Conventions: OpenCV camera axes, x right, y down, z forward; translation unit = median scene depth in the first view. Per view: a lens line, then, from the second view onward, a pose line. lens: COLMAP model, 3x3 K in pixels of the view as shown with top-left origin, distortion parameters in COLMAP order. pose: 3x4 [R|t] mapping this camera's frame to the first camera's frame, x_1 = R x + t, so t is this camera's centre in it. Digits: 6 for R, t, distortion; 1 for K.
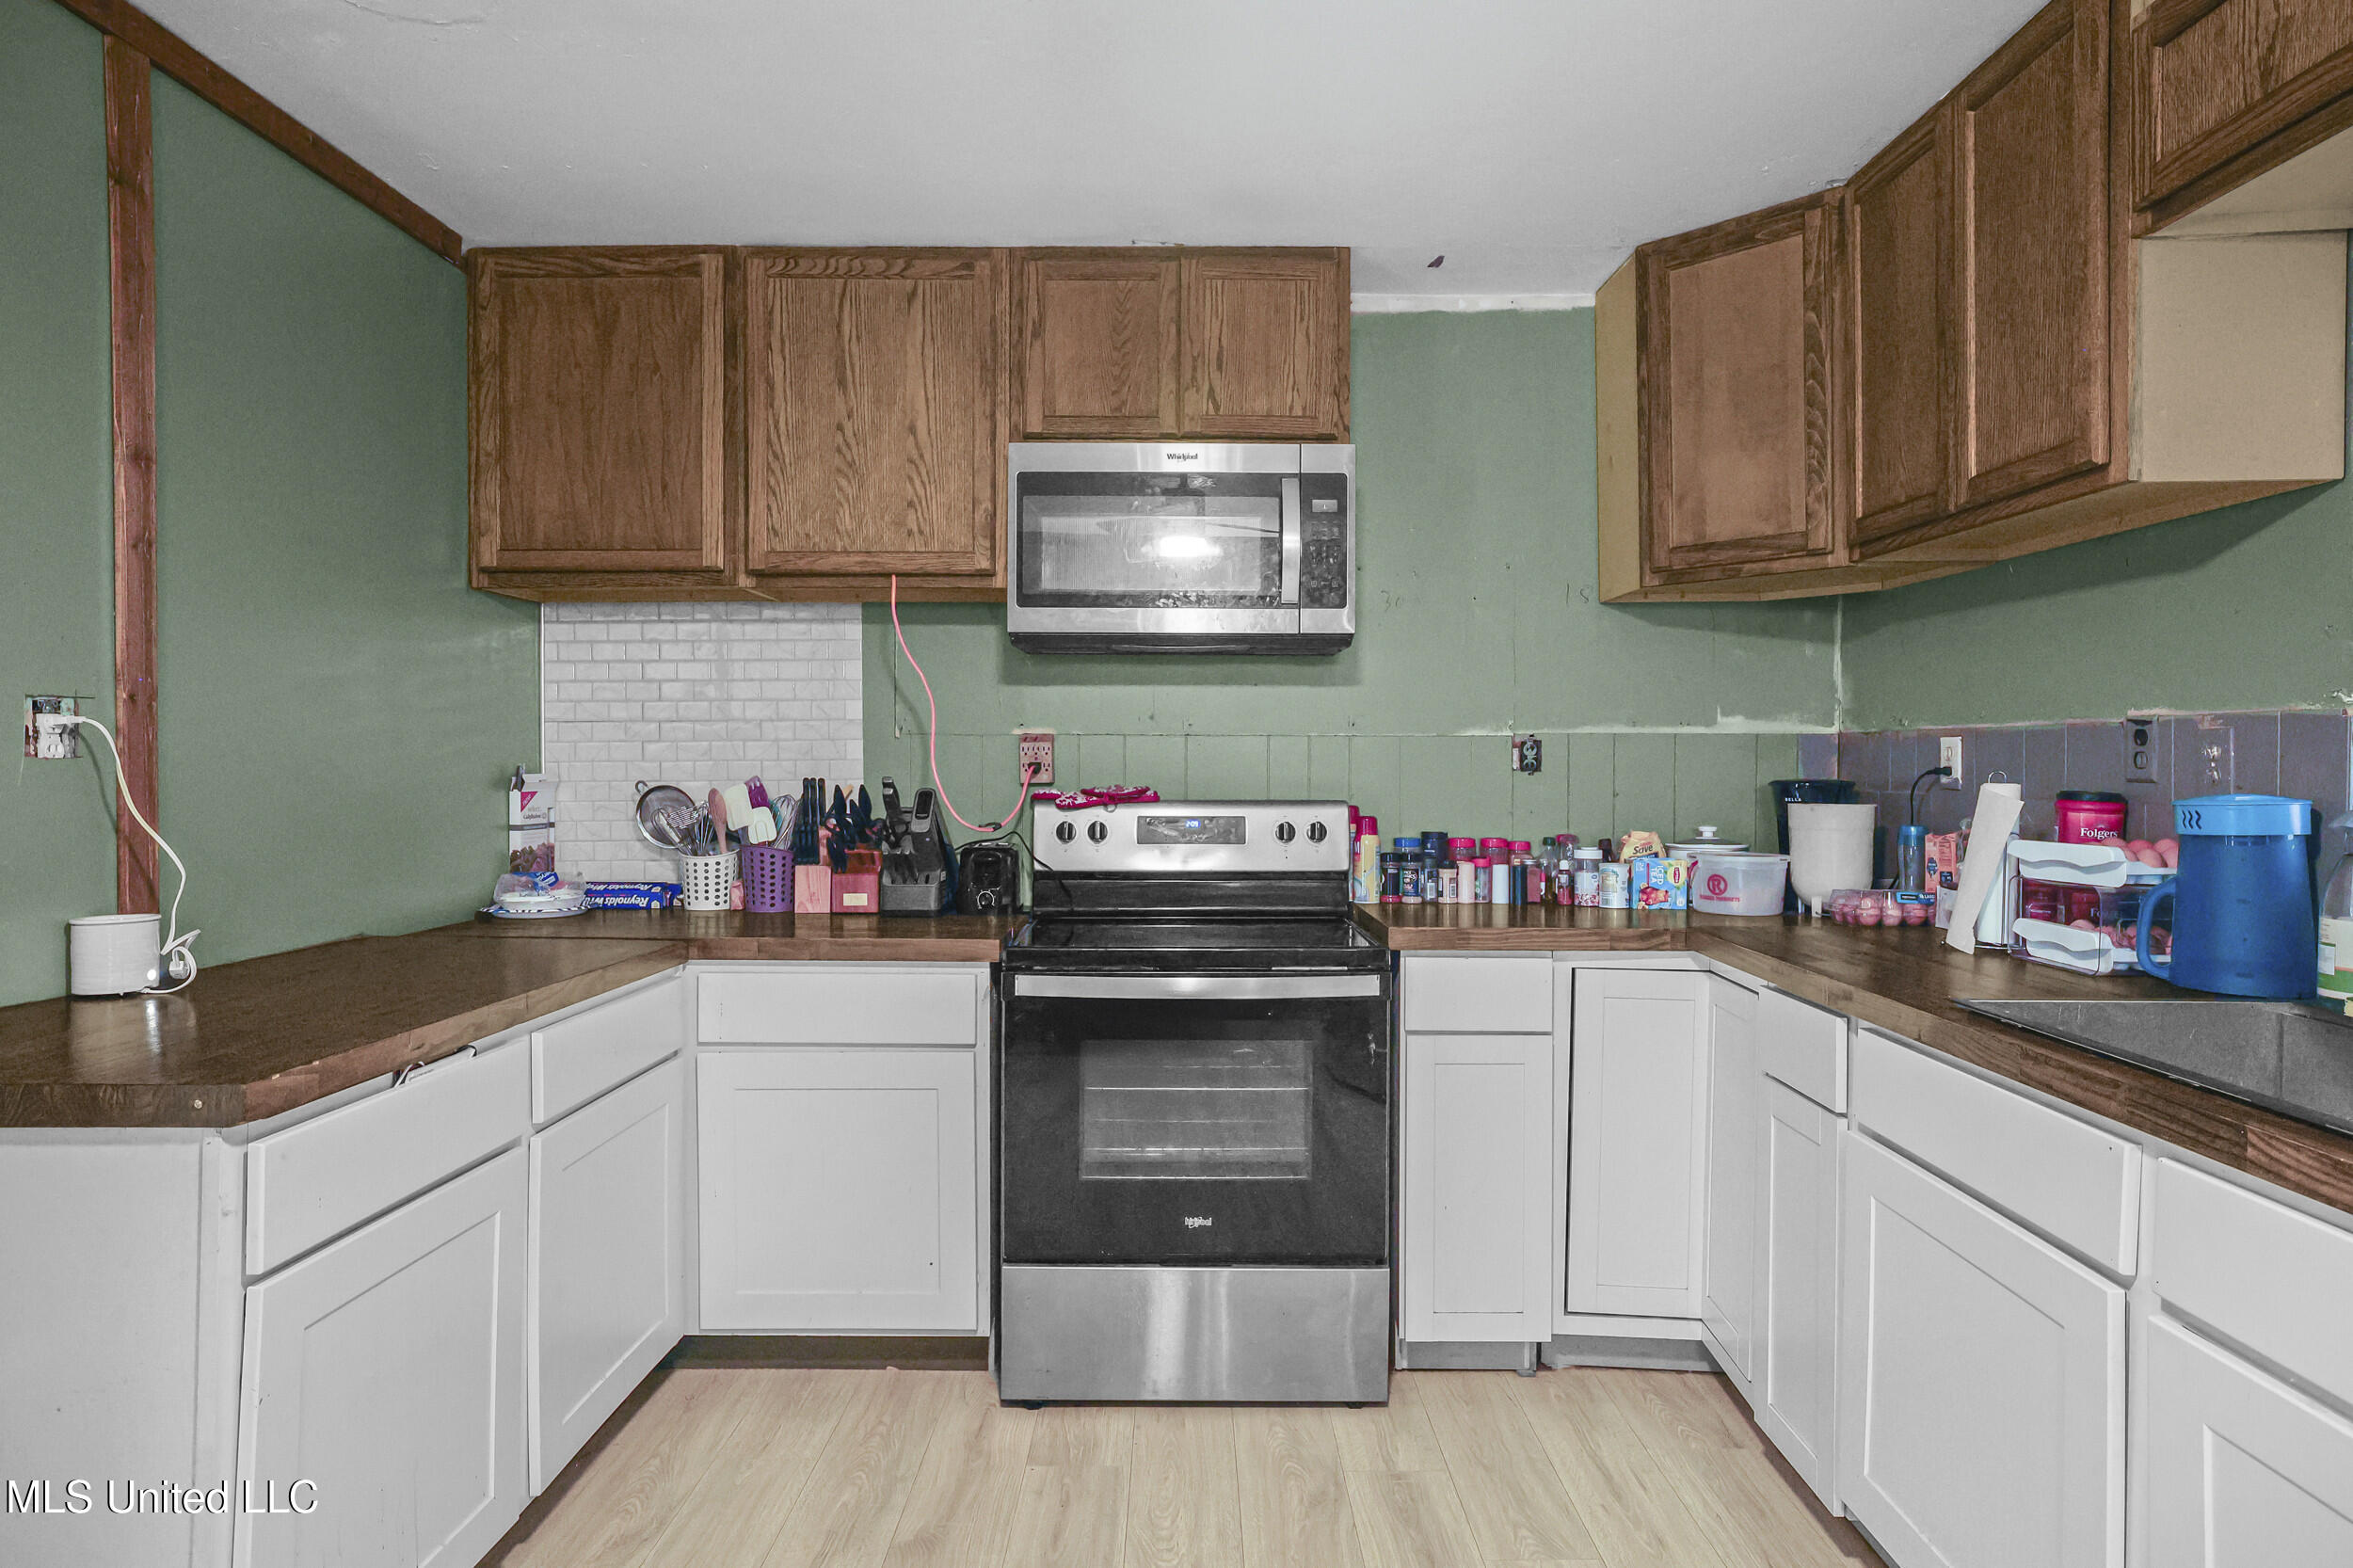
lens RADIAL K [[1279.0, 0, 1179.5], [0, 1279.0, 779.5], [0, 0, 1]] dist [-0.027118, 0.004051]
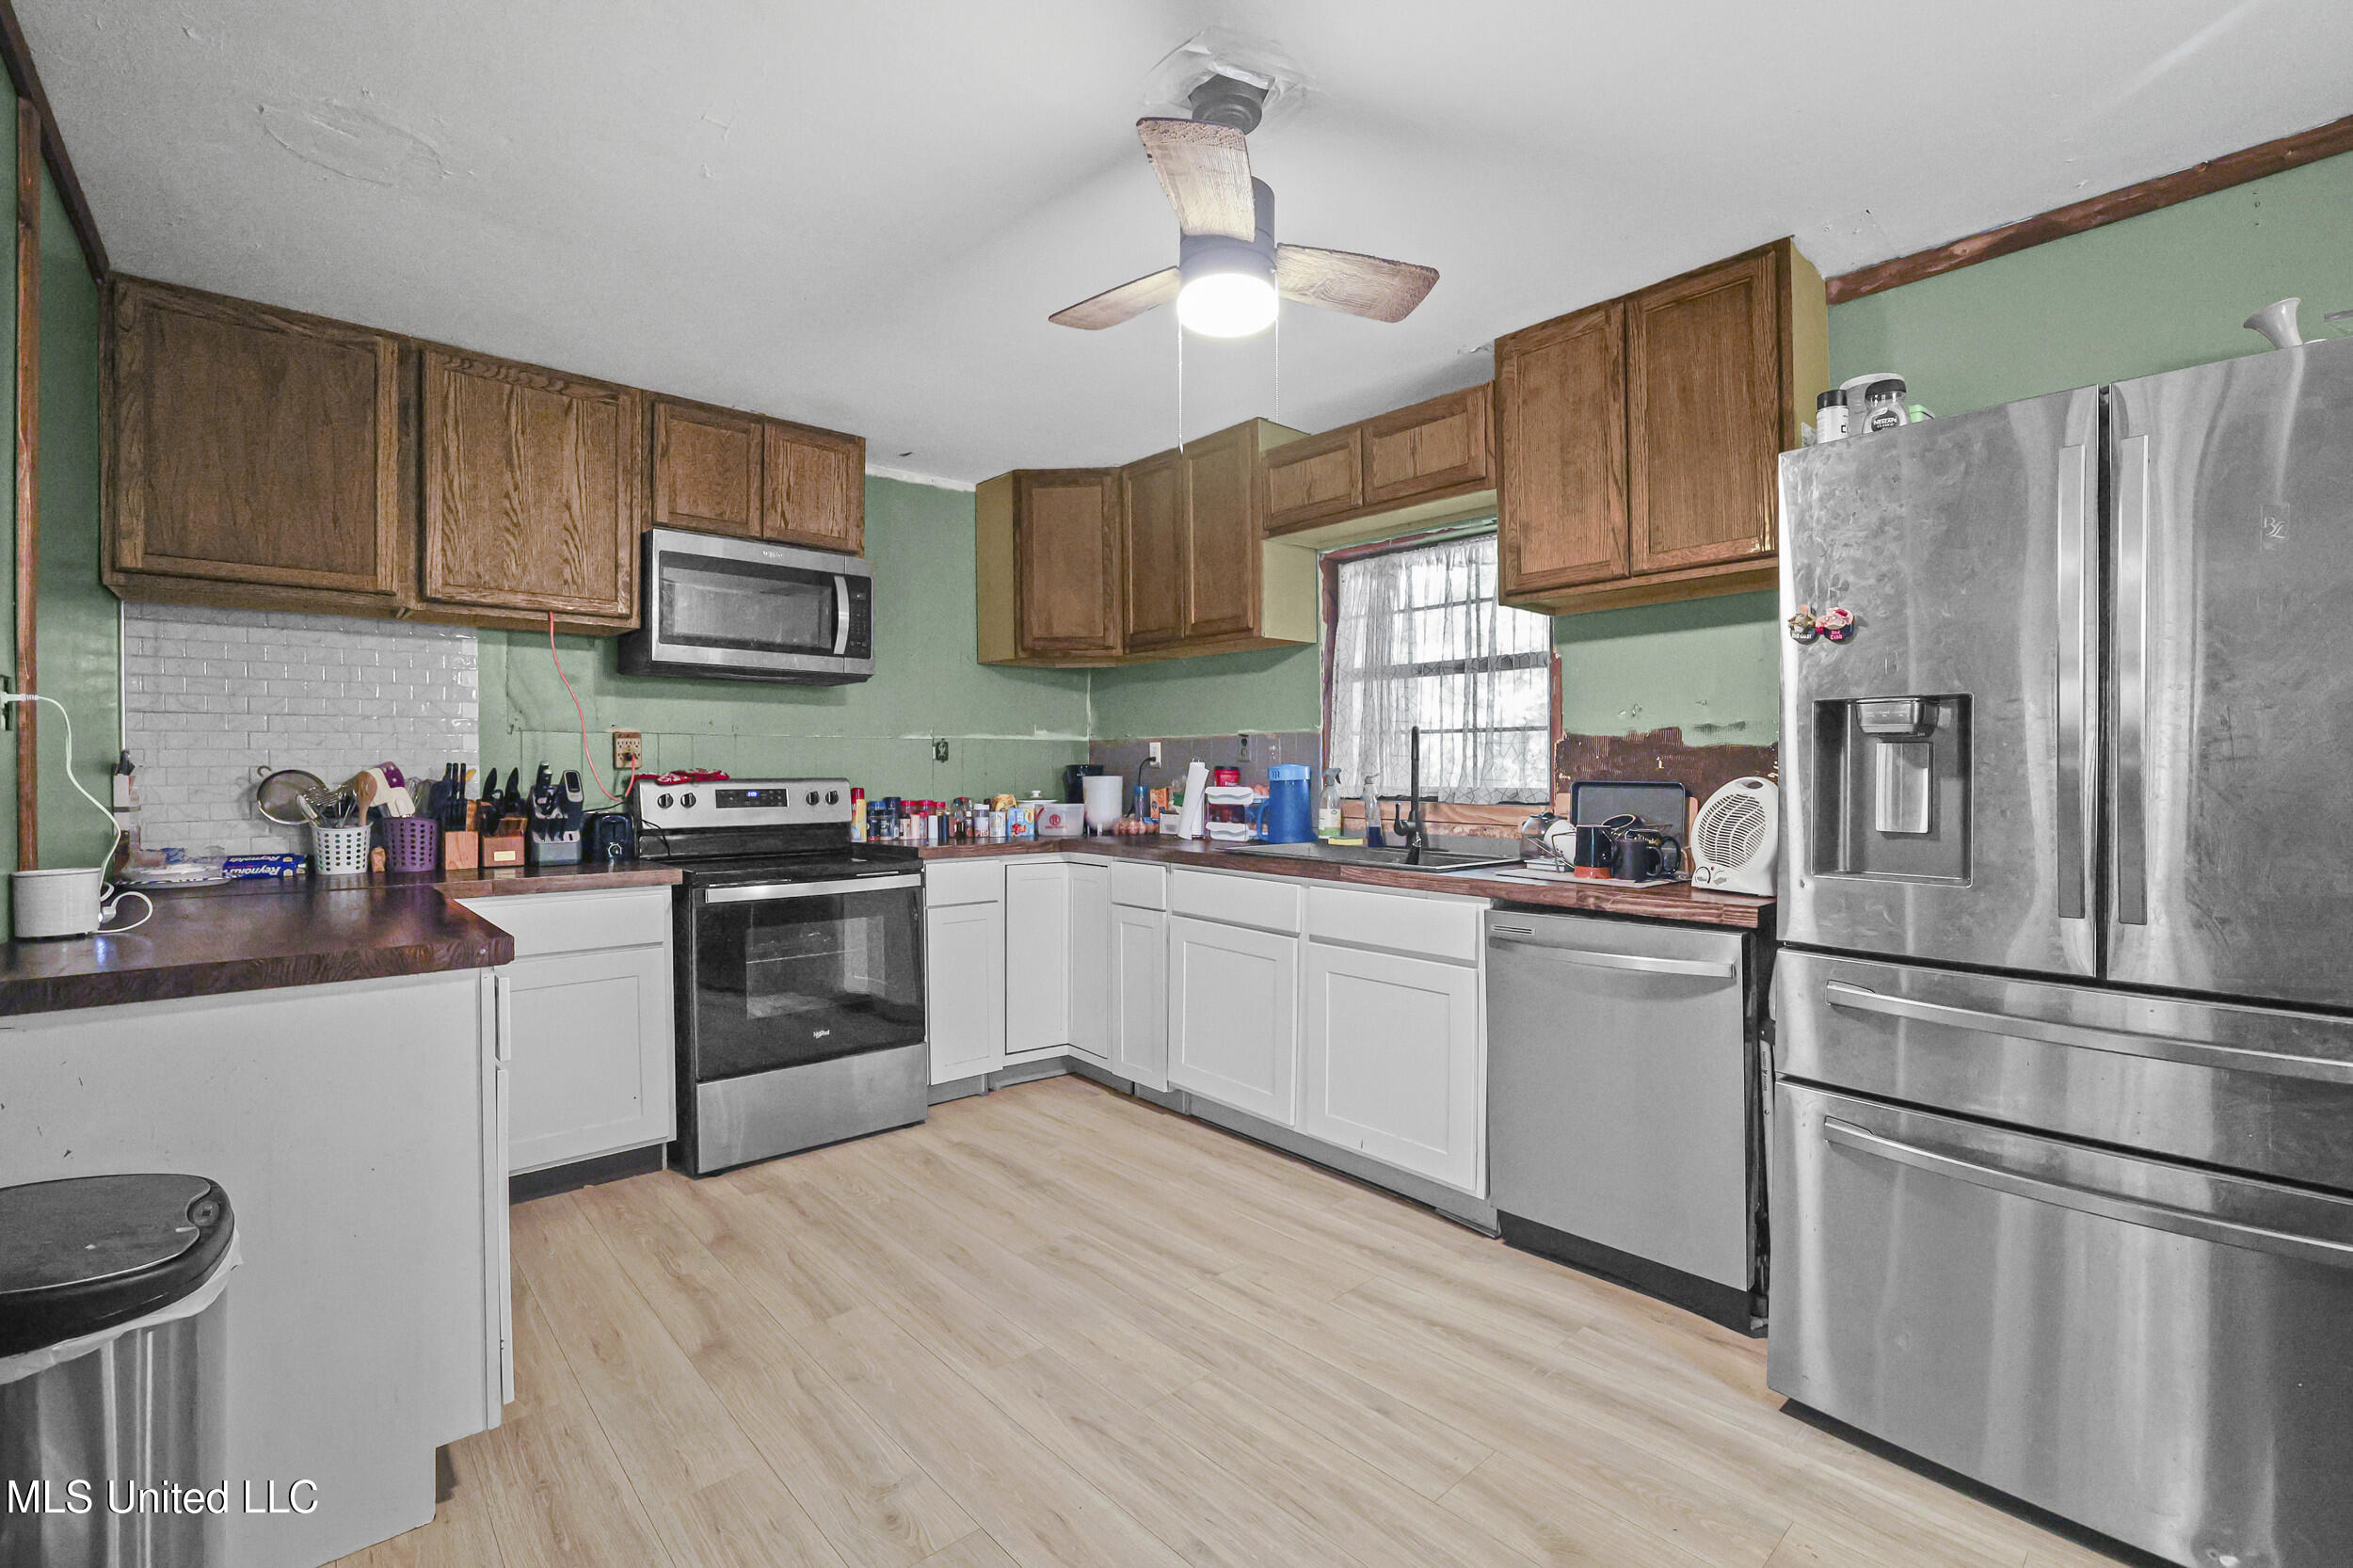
lens RADIAL K [[1023.1, 0, 1176.6], [0, 1023.1, 779.6], [0, 0, 1]] dist [-0.029047, 0.002604]
pose [[0.741073, -0.009863, 0.671352, -0.456762], [0.013542, 0.999908, -0.000258, 0.026809], [-0.671288, 0.009283, 0.741138, -0.236263]]
